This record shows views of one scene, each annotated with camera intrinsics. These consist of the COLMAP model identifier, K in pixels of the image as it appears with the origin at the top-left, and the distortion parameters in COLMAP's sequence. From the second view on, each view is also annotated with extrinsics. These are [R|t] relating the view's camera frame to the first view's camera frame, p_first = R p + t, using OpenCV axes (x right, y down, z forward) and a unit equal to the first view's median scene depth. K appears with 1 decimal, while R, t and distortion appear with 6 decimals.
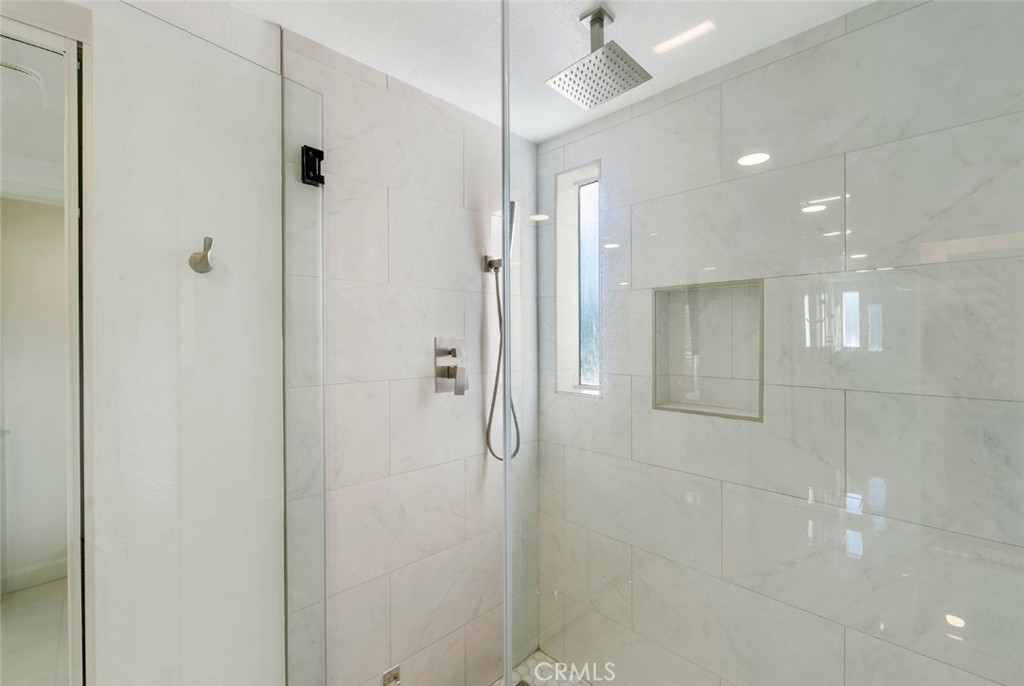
lens RADIAL K [[414.3, 0, 511.3], [0, 414.3, 336.0], [0, 0, 1]] dist [0.002417, -0.000034]
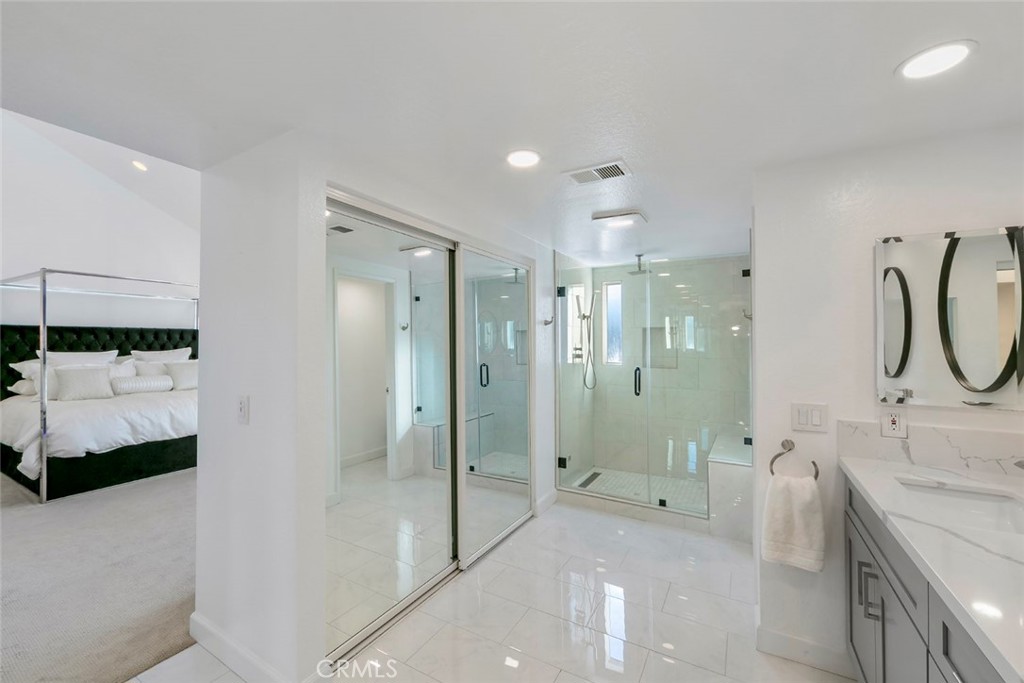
lens RADIAL K [[414.3, 0, 507.1], [0, 414.3, 342.2], [0, 0, 1]] dist [0.002417, -0.000034]
pose [[0.959275, 0.003866, 0.282446, -0.472923], [-0.005340, 0.999976, 0.004449, -0.005624], [-0.282422, -0.005776, 0.959273, -0.523347]]
